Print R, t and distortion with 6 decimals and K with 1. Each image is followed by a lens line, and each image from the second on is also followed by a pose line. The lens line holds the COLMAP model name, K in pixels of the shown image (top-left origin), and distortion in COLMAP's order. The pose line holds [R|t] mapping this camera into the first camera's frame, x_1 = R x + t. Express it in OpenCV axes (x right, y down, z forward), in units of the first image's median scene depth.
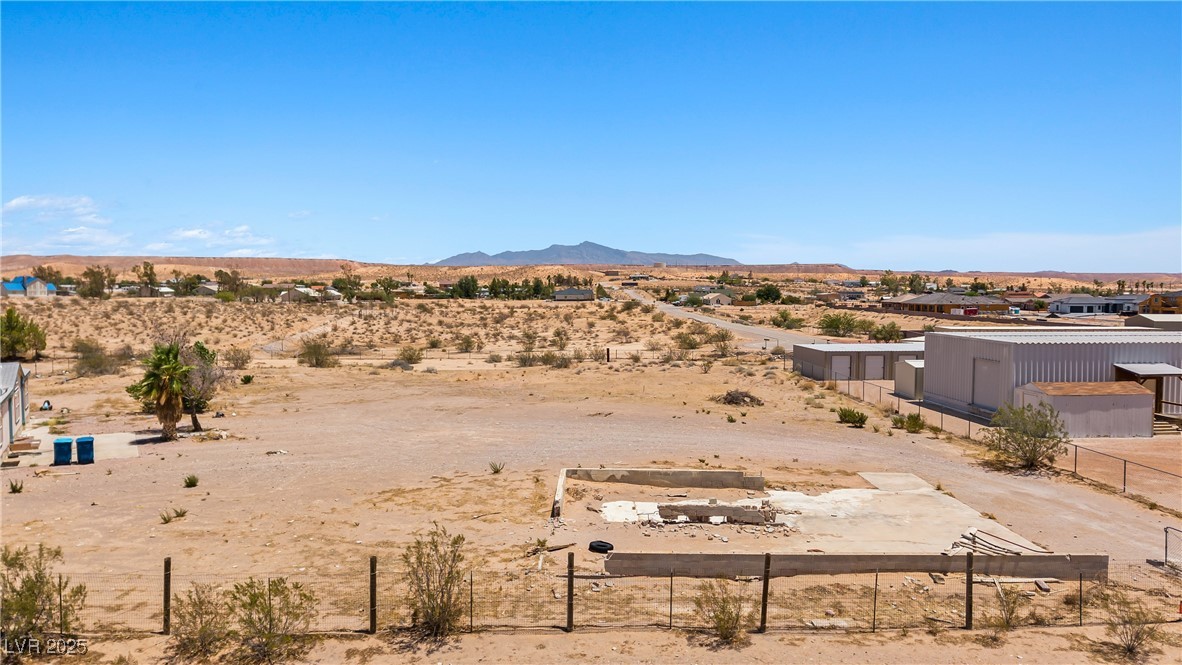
lens RADIAL K [[797.6, 0, 589.0], [0, 797.6, 327.9], [0, 0, 1]] dist [0.046639, -0.055896]
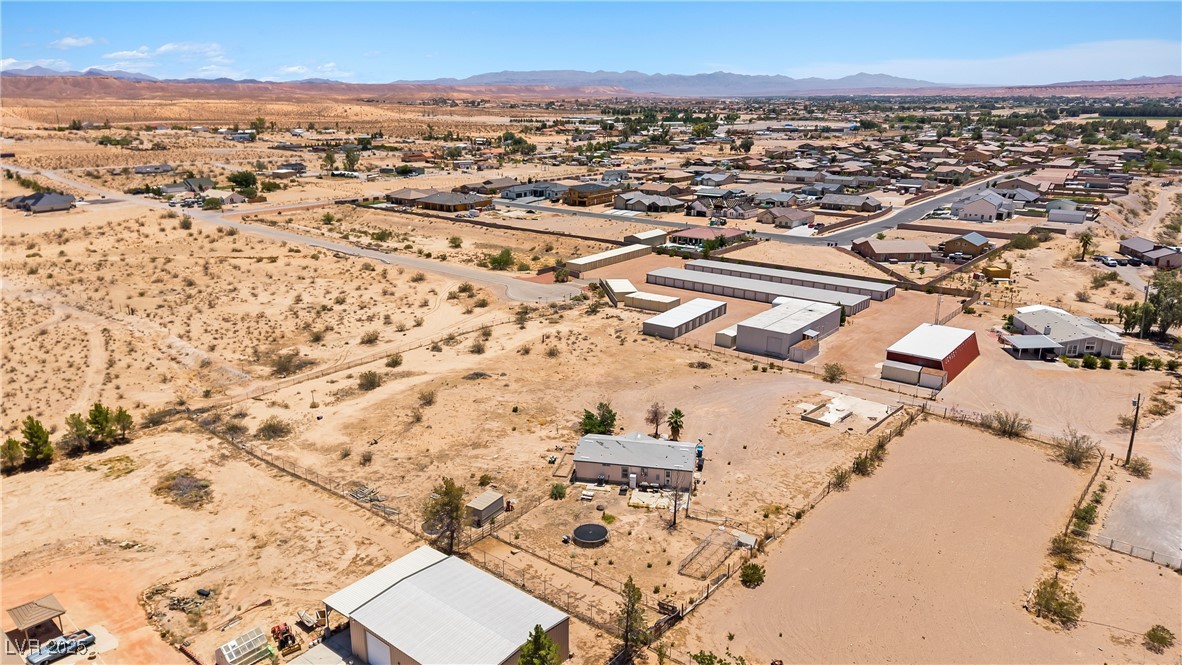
lens RADIAL K [[810.8, 0, 555.6], [0, 810.8, 324.9], [0, 0, 1]] dist [0.069440, -0.100862]
pose [[0.700168, -0.215666, 0.680627, -0.381660], [0.058174, 0.967351, 0.246674, -0.142166], [-0.711604, -0.133119, 0.689854, -0.092810]]
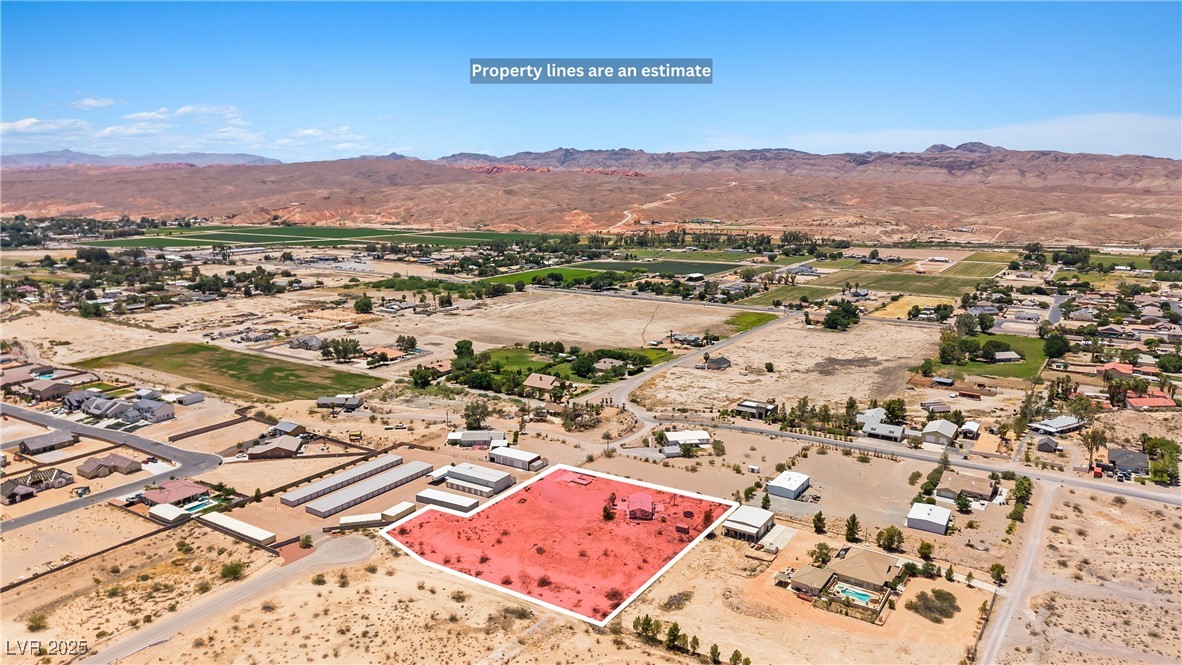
lens RADIAL K [[793.0, 0, 586.0], [0, 793.0, 334.0], [0, 0, 1]] dist [0.056945, -0.069886]
pose [[-0.809255, -0.129605, 0.572983, -0.631422], [0.018094, 0.969398, 0.244828, -0.470938], [-0.587179, 0.208496, -0.782145, 0.957025]]
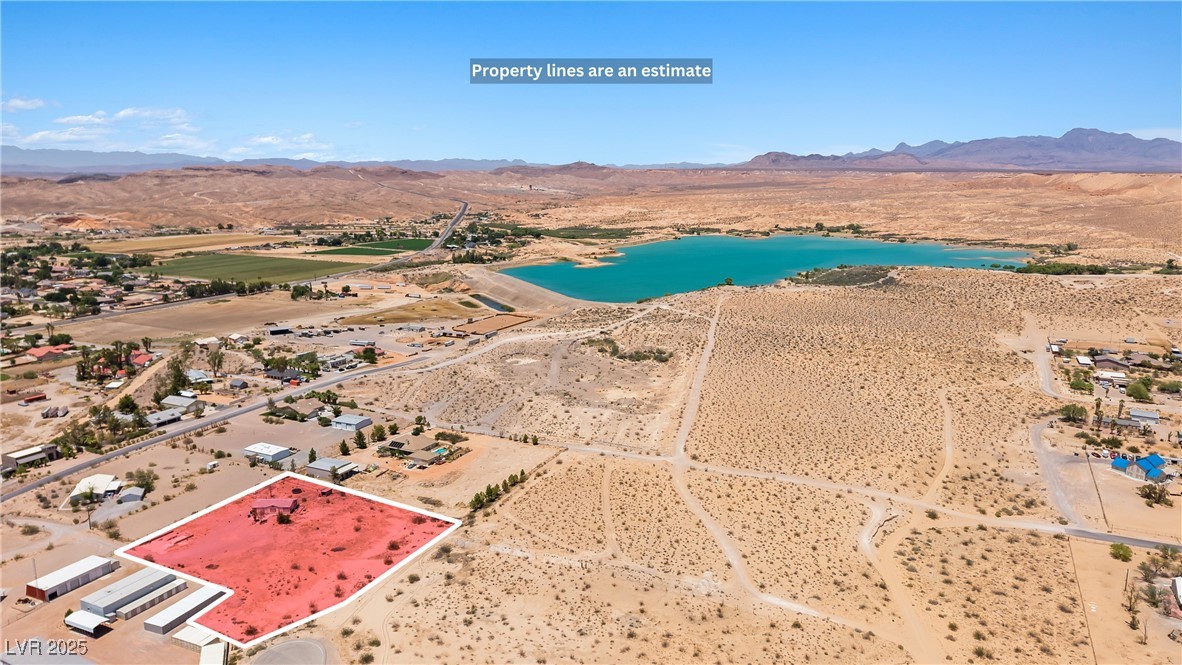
lens RADIAL K [[786.6, 0, 595.8], [0, 786.6, 332.3], [0, 0, 1]] dist [0.018310, -0.019847]
pose [[-0.475762, 0.154370, -0.865922, 0.599466], [-0.061114, 0.976298, 0.207625, -0.484833], [0.877448, 0.151700, -0.455051, 0.999173]]
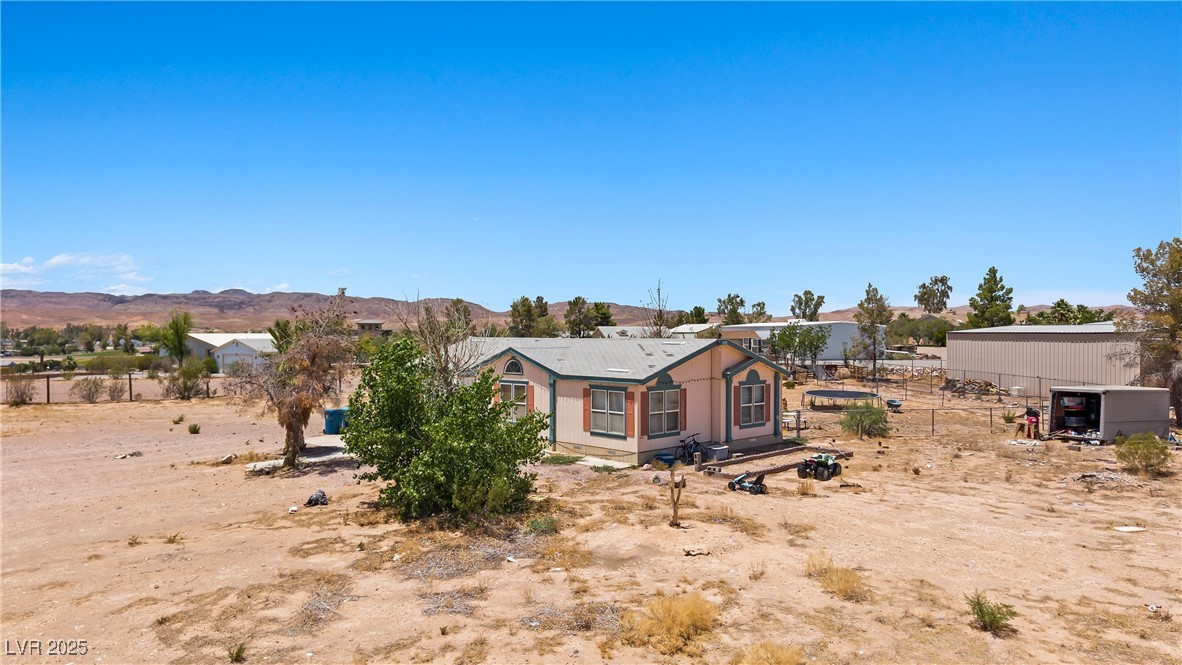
lens RADIAL K [[799.3, 0, 591.0], [0, 799.3, 332.5], [0, 0, 1]] dist [-0.001675, -0.003039]
pose [[-0.970357, -0.009497, -0.241489, -0.085135], [-0.022148, 0.998517, 0.049726, -0.001837], [0.240659, 0.053600, -0.969129, 0.247113]]
